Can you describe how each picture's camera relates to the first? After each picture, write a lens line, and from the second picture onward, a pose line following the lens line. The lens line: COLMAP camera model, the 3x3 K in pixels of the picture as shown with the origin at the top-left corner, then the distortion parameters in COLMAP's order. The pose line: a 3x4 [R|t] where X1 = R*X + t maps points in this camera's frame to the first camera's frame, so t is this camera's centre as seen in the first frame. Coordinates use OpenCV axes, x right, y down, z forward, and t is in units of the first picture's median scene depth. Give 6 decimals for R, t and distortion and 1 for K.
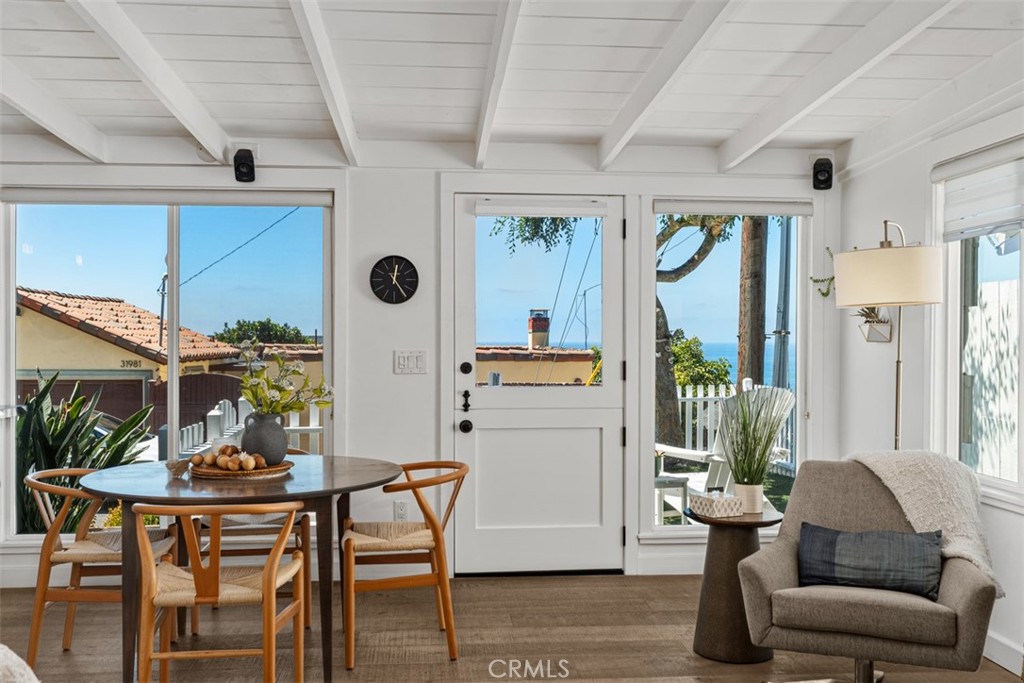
lens RADIAL K [[938.7, 0, 515.1], [0, 938.7, 349.4], [0, 0, 1]] dist [-0.001475, 0.000000]
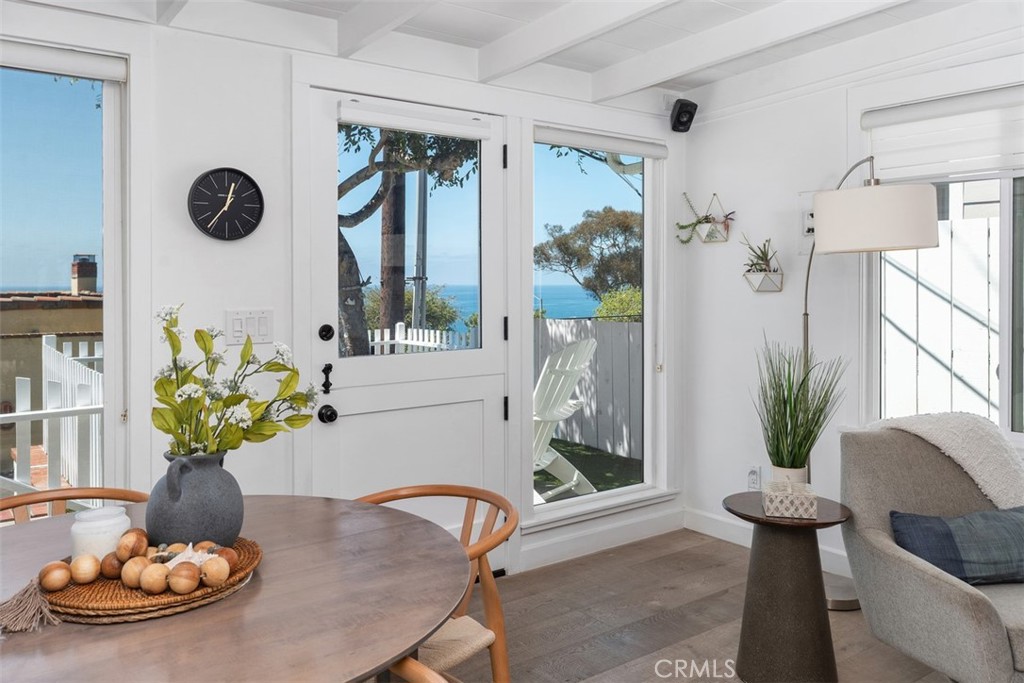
lens RADIAL K [[797.5, 0, 503.6], [0, 797.5, 292.0], [0, 0, 1]] dist [0.006537, -0.003158]
pose [[0.853431, -0.010030, 0.521109, -0.255446], [0.009814, 0.999947, 0.003175, -0.011828], [-0.521113, 0.002404, 0.853484, 0.410157]]
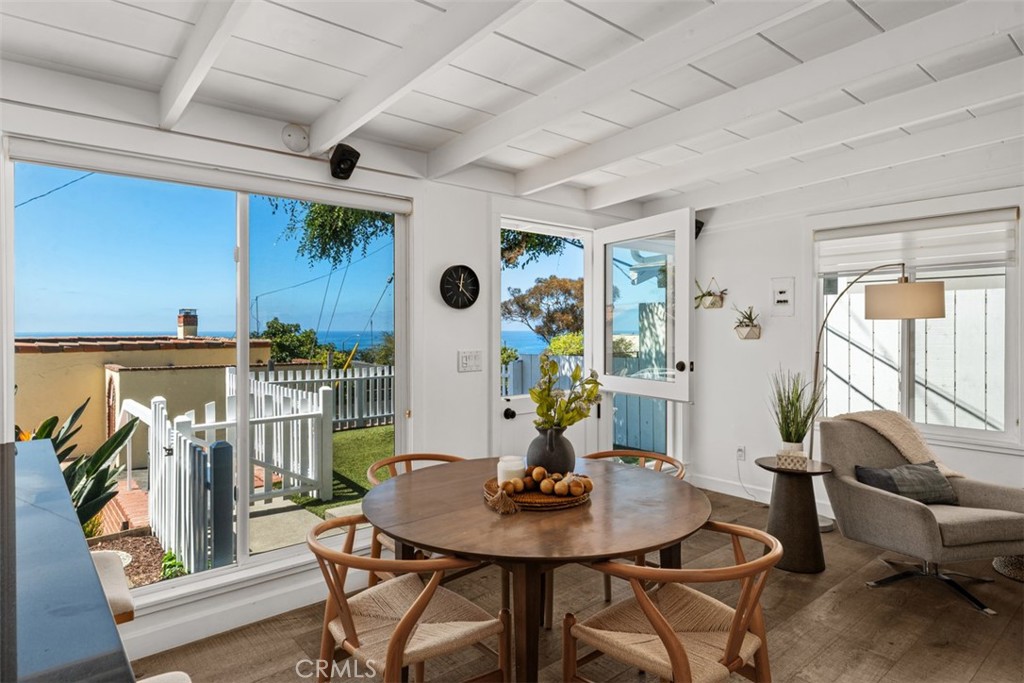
lens RADIAL K [[573.2, 0, 507.6], [0, 573.2, 335.0], [0, 0, 1]] dist [0.008394, 0.002214]
pose [[0.823228, -0.008679, 0.567645, -0.464139], [0.009041, 0.999957, 0.002176, -0.018833], [-0.567640, 0.003341, 0.823270, 0.407481]]
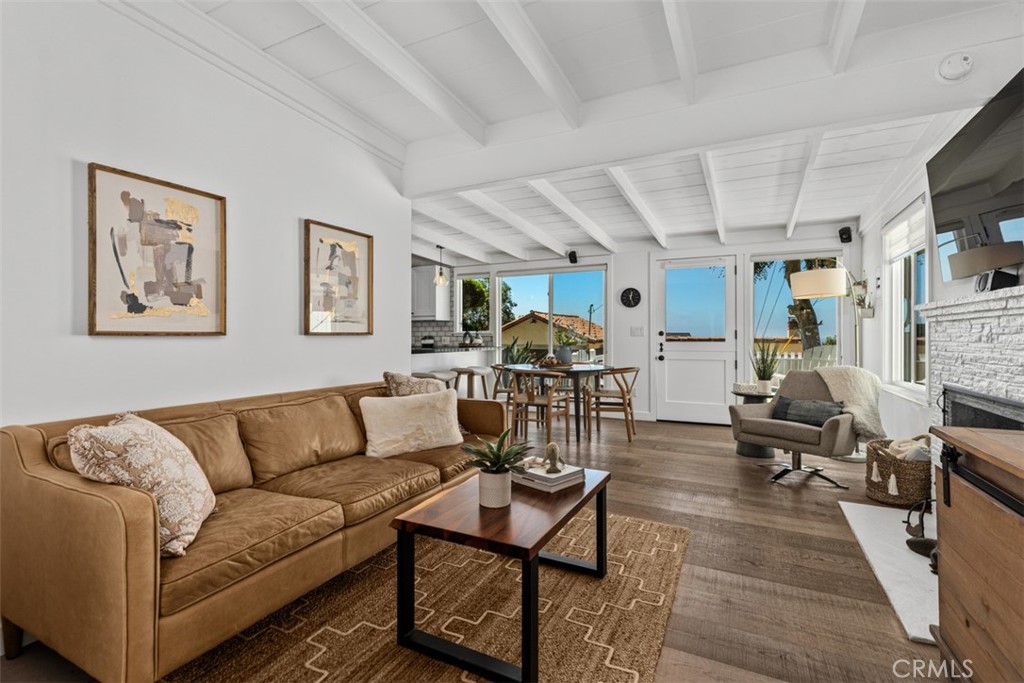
lens RADIAL K [[468.6, 0, 516.3], [0, 468.6, 336.8], [0, 0, 1]] dist [0.004164, -0.002618]
pose [[0.852698, -0.001568, -0.522401, 0.256207], [-0.003955, 0.999947, -0.009457, 0.040813], [0.522389, 0.010130, 0.852647, -0.205133]]
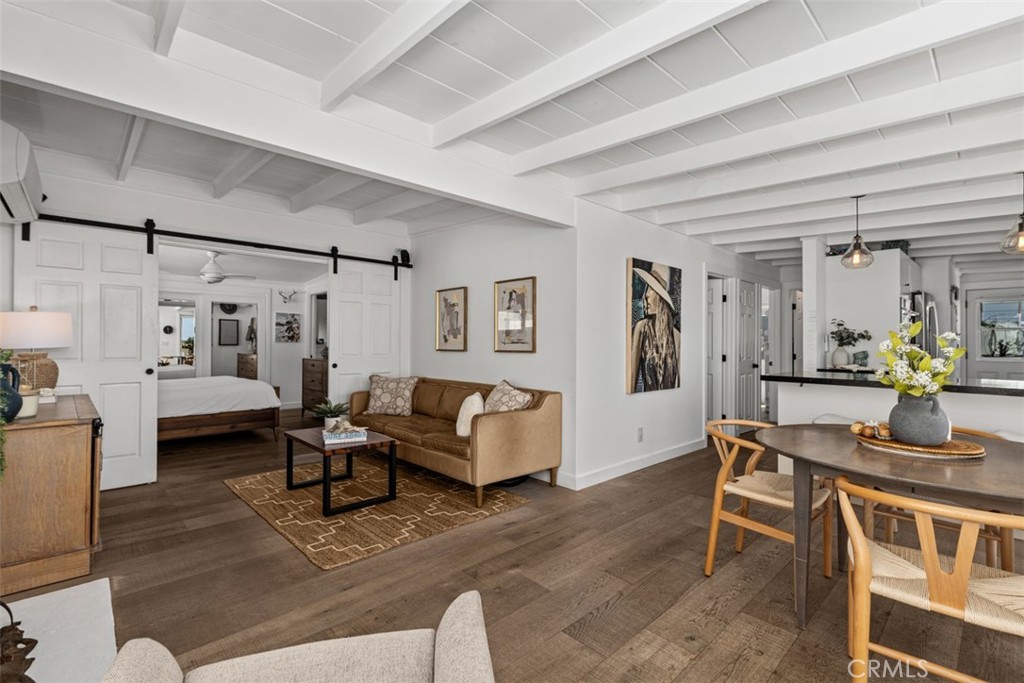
lens RADIAL K [[468.6, 0, 503.0], [0, 468.6, 341.3], [0, 0, 1]] dist [0.004164, -0.002618]
pose [[-0.787542, -0.007825, -0.616211, 0.304255], [-0.012854, 0.999910, 0.003731, 0.011004], [0.616127, 0.010859, -0.787572, 0.826372]]
